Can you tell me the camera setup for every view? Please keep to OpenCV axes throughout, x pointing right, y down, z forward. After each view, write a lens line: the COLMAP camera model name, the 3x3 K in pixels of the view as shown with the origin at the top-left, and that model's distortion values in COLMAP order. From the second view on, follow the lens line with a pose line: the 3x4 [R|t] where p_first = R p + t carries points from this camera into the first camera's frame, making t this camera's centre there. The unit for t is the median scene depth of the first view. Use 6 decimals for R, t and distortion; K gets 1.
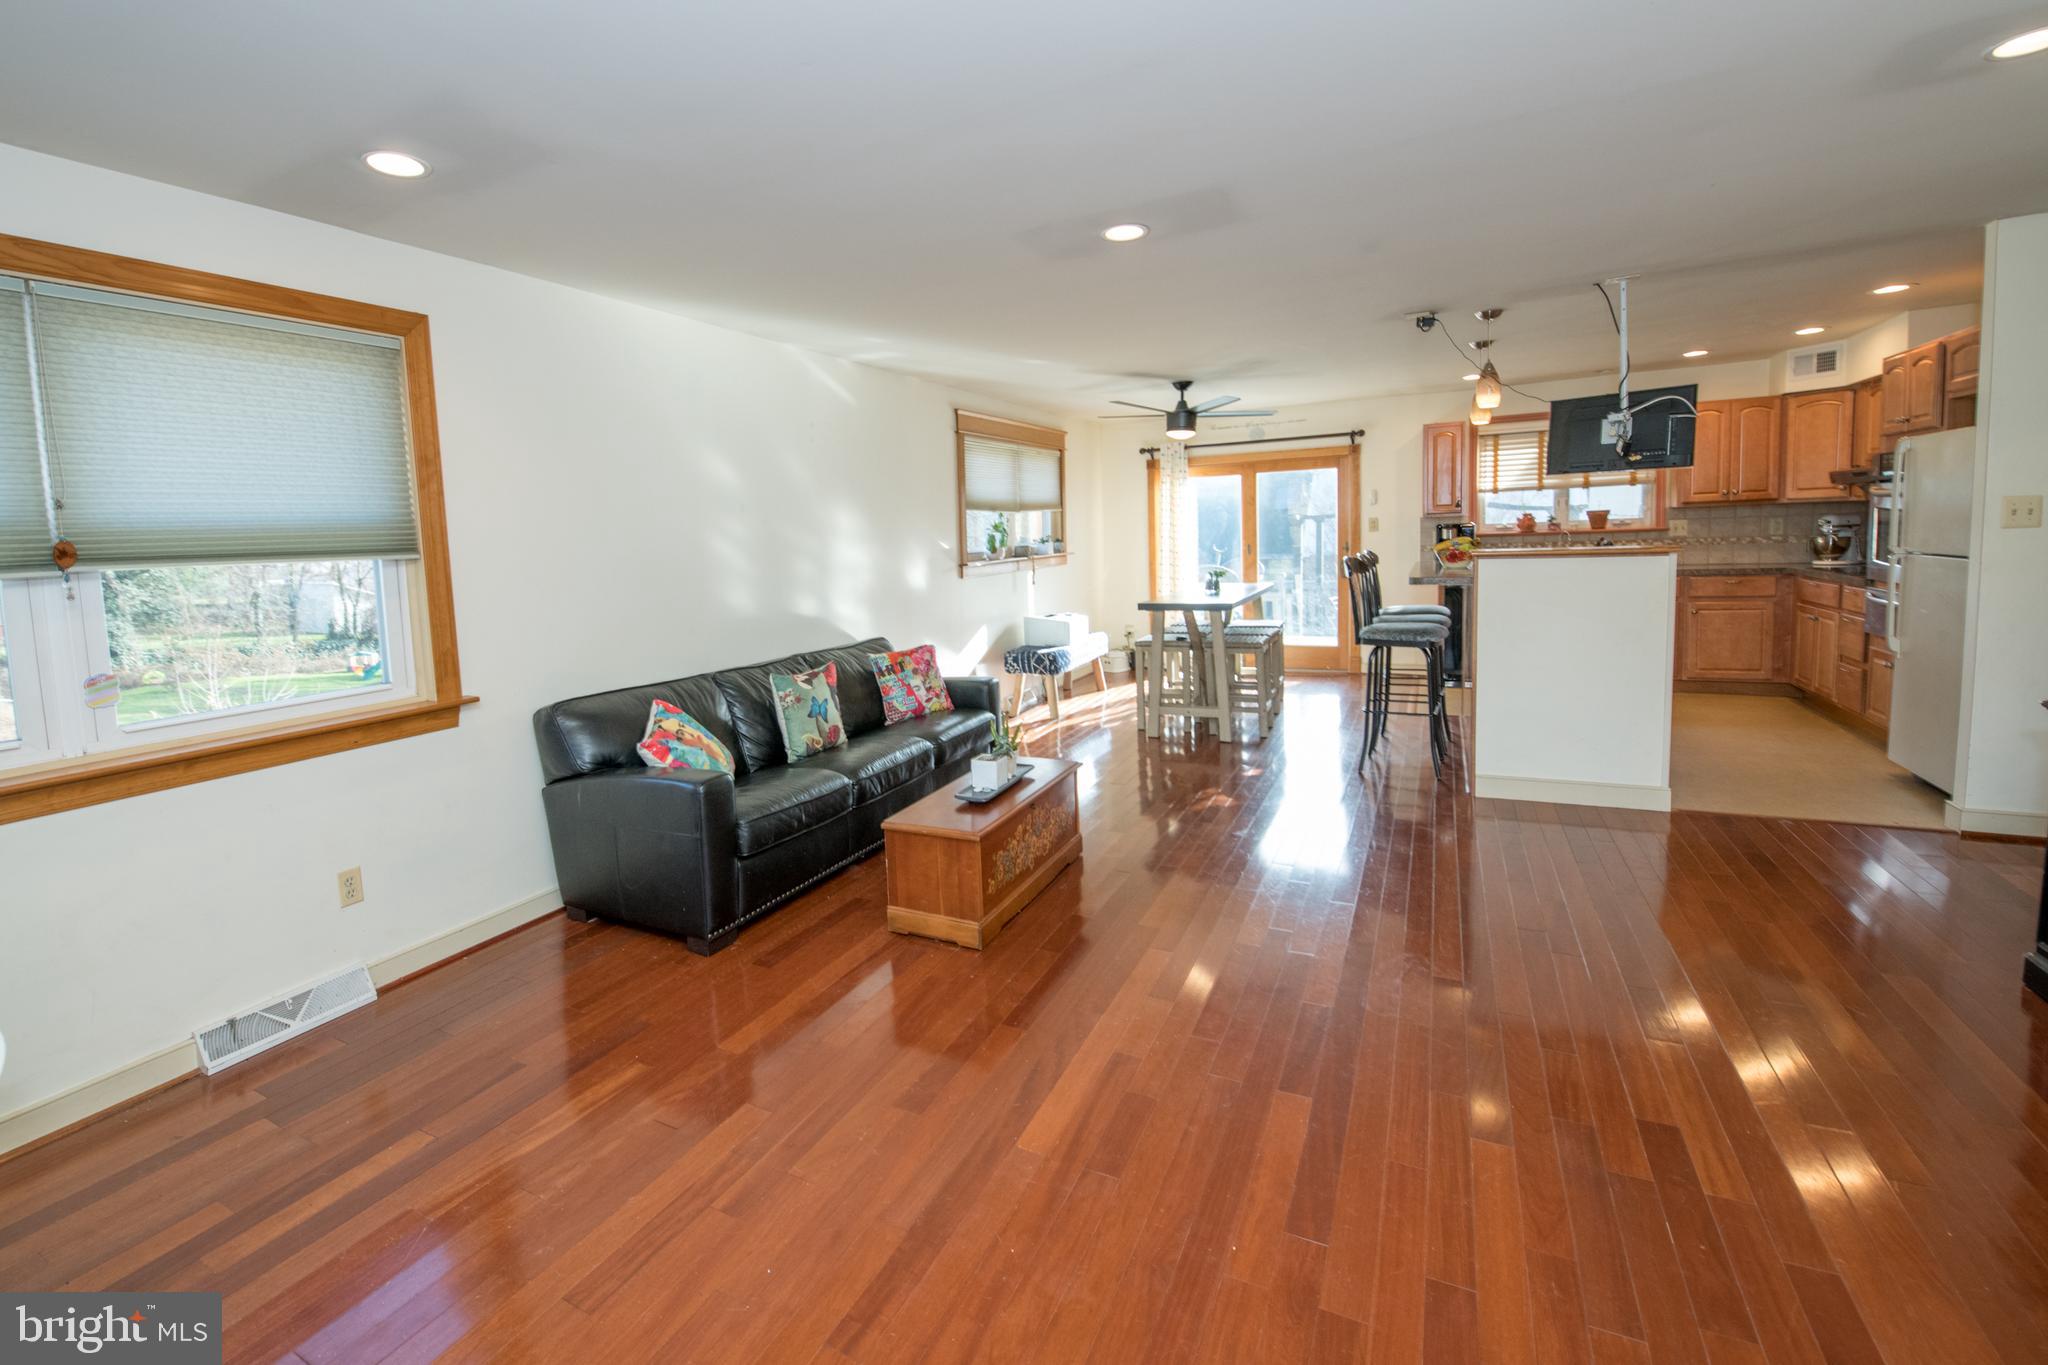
lens RADIAL K [[879.7, 0, 949.8], [0, 879.7, 617.3], [0, 0, 1]] dist [-0.013607, -0.005626]
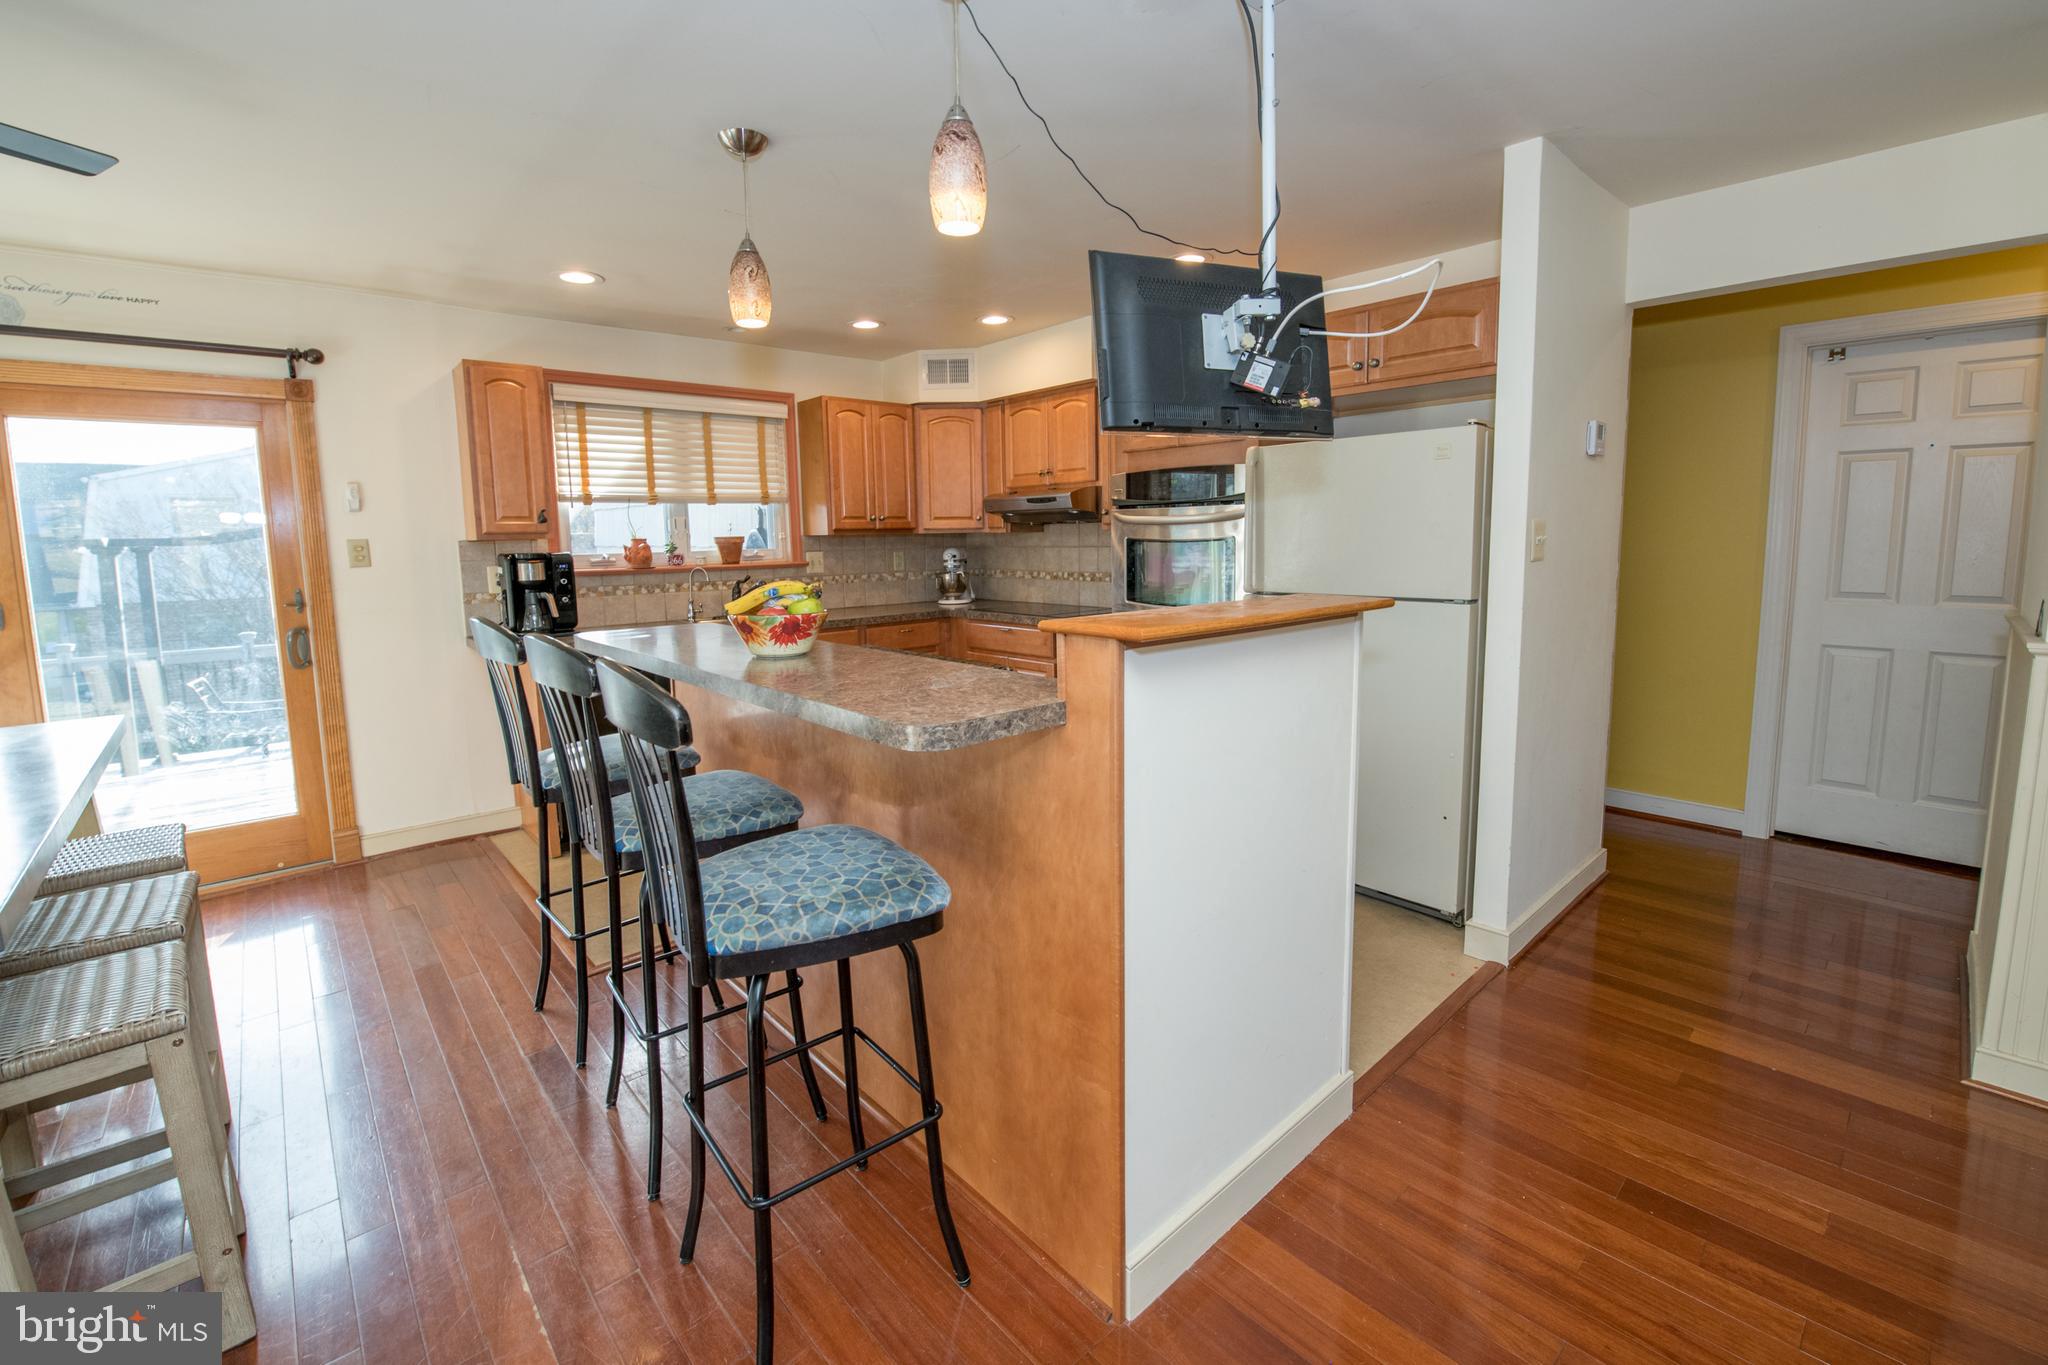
lens RADIAL K [[857.3, 0, 1027.3], [0, 857.3, 632.6], [0, 0, 1]] dist [-0.019126, -0.000538]
pose [[0.324278, -0.067938, 0.943519, 0.205499], [0.090277, 0.995088, 0.040624, -0.062352], [-0.941644, 0.072005, 0.328819, 0.653716]]
